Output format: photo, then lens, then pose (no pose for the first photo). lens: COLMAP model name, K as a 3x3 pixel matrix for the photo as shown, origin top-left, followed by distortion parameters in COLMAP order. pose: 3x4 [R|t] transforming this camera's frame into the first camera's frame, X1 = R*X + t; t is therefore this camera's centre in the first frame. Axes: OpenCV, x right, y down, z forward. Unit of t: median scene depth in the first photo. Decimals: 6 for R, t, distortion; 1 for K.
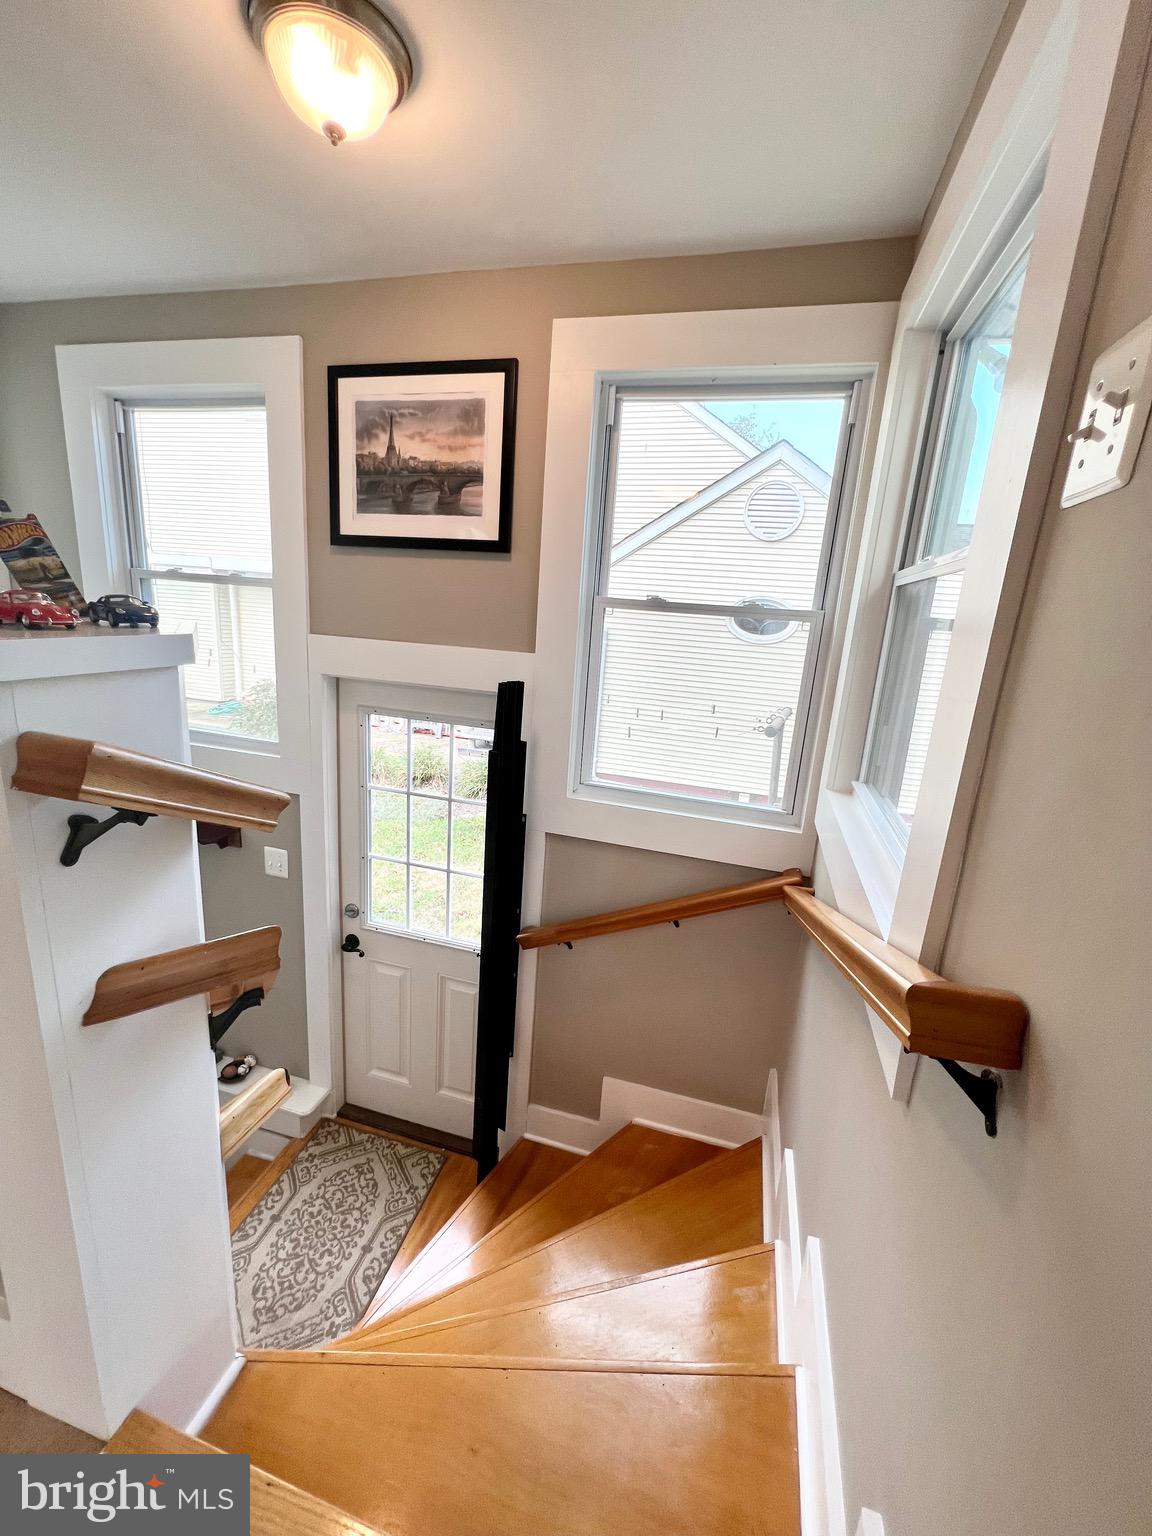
lens RADIAL K [[615.0, 0, 582.4], [0, 615.0, 765.0], [0, 0, 1]] dist [-0.003015, 0.000319]
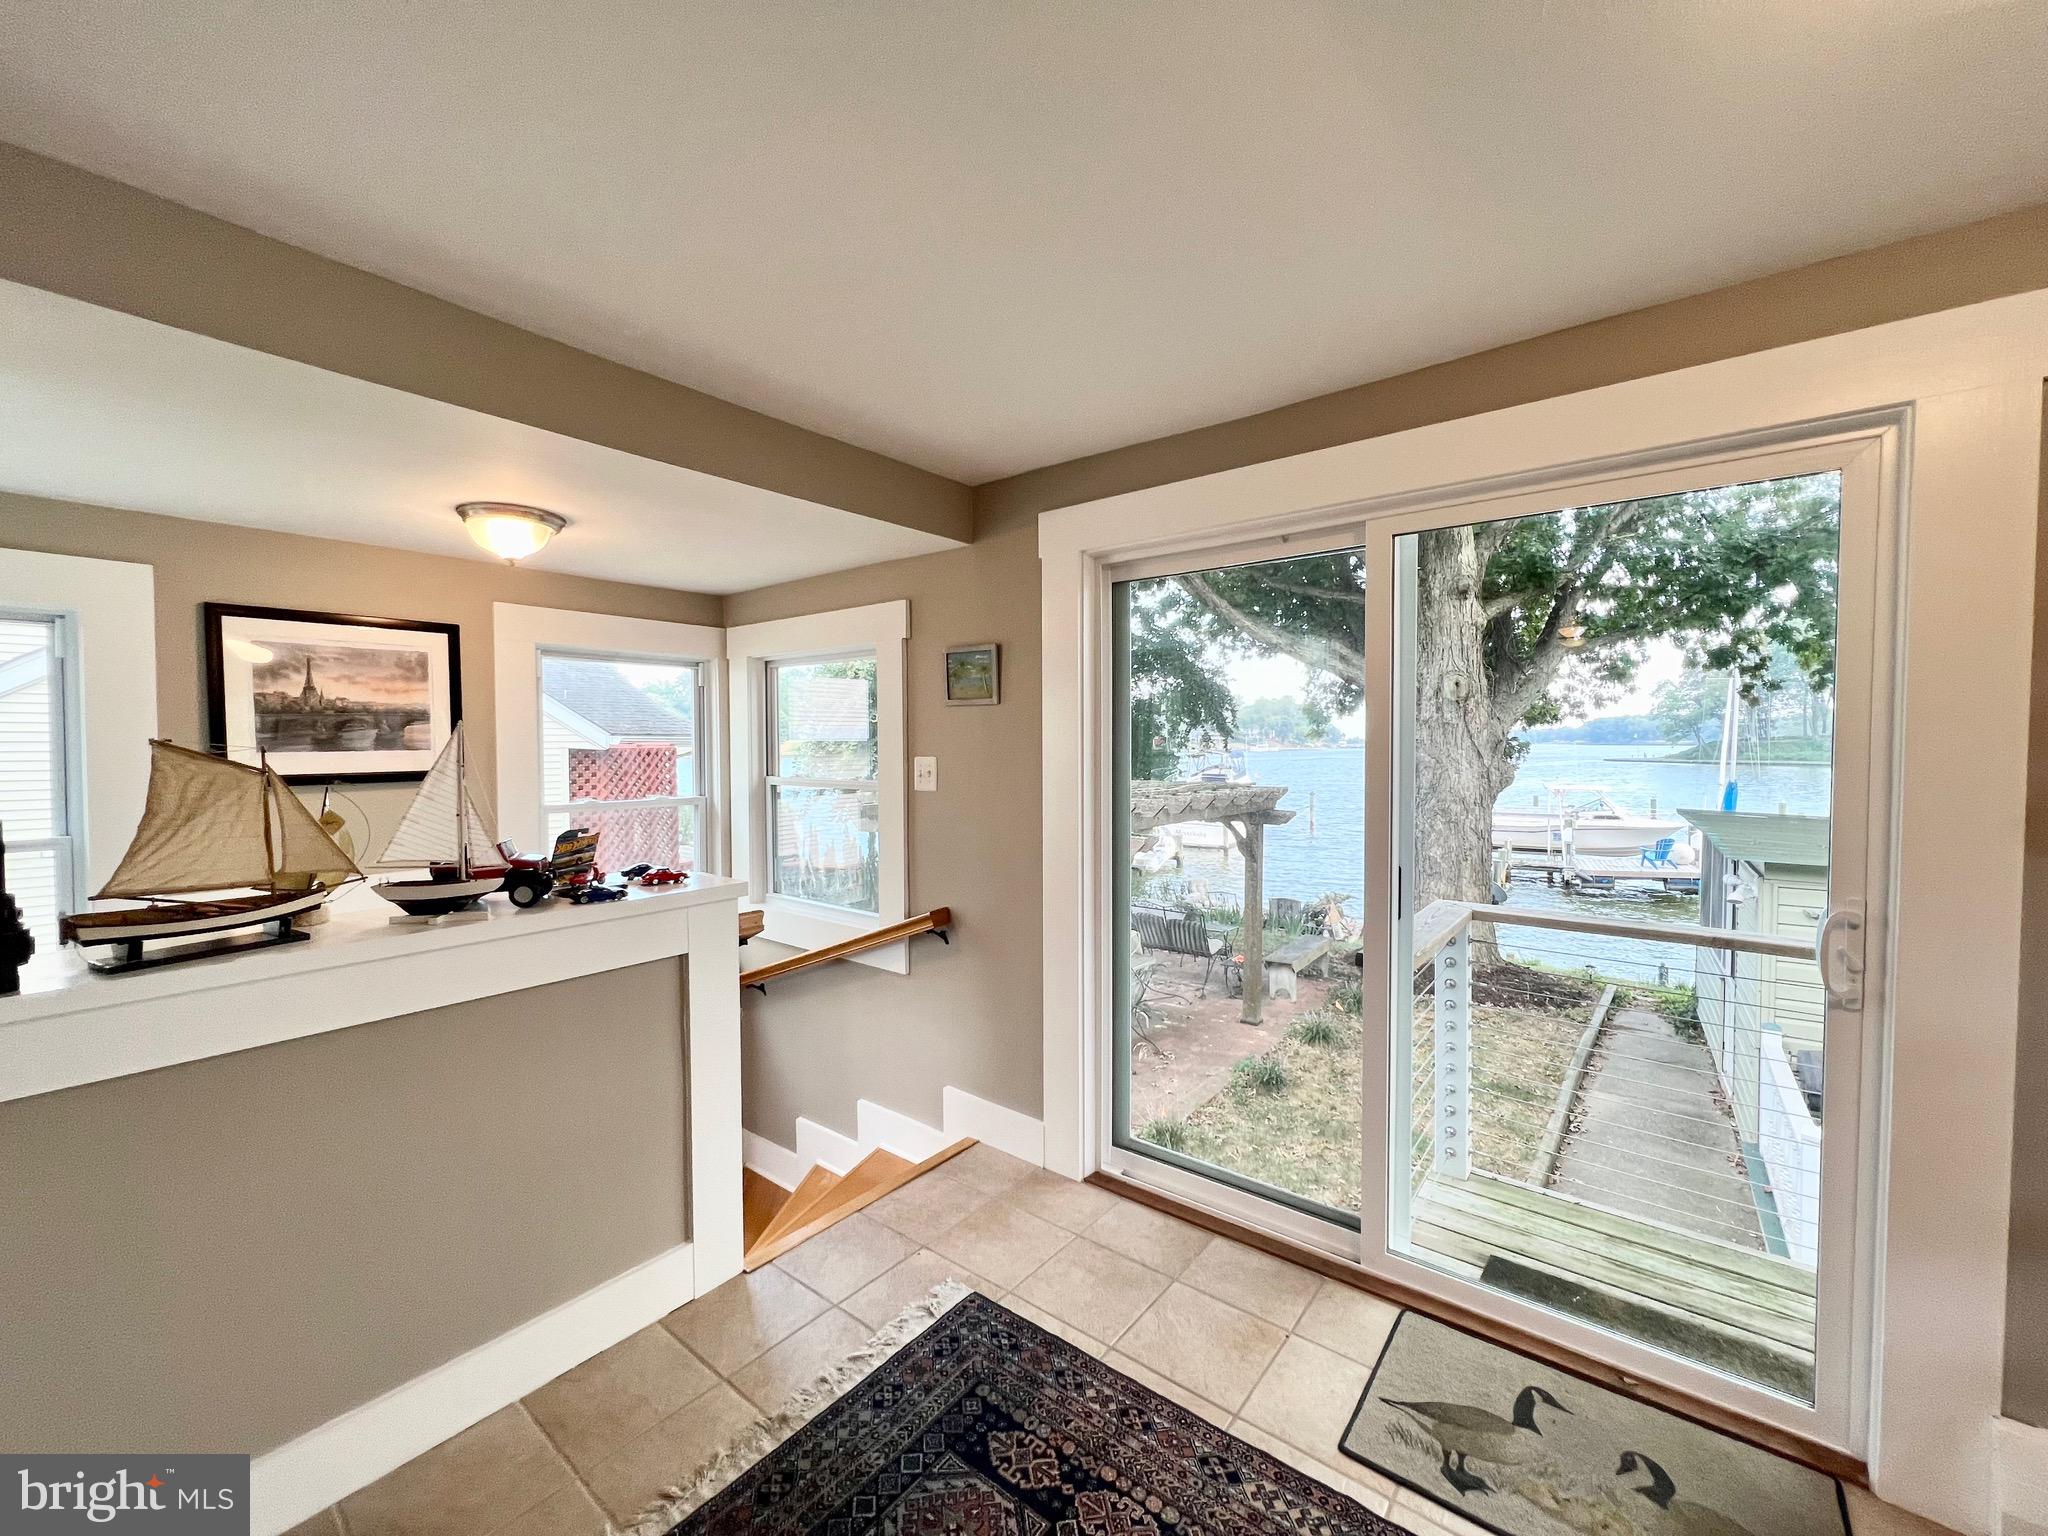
lens RADIAL K [[820.0, 0, 1023.6], [0, 820.0, 768.8], [0, 0, 1]] dist [-0.003015, 0.000319]
pose [[0.401897, -0.094613, 0.910784, -1.062811], [0.251224, 0.967874, -0.010312, -0.090125], [-0.880548, 0.232955, 0.412755, -0.523278]]
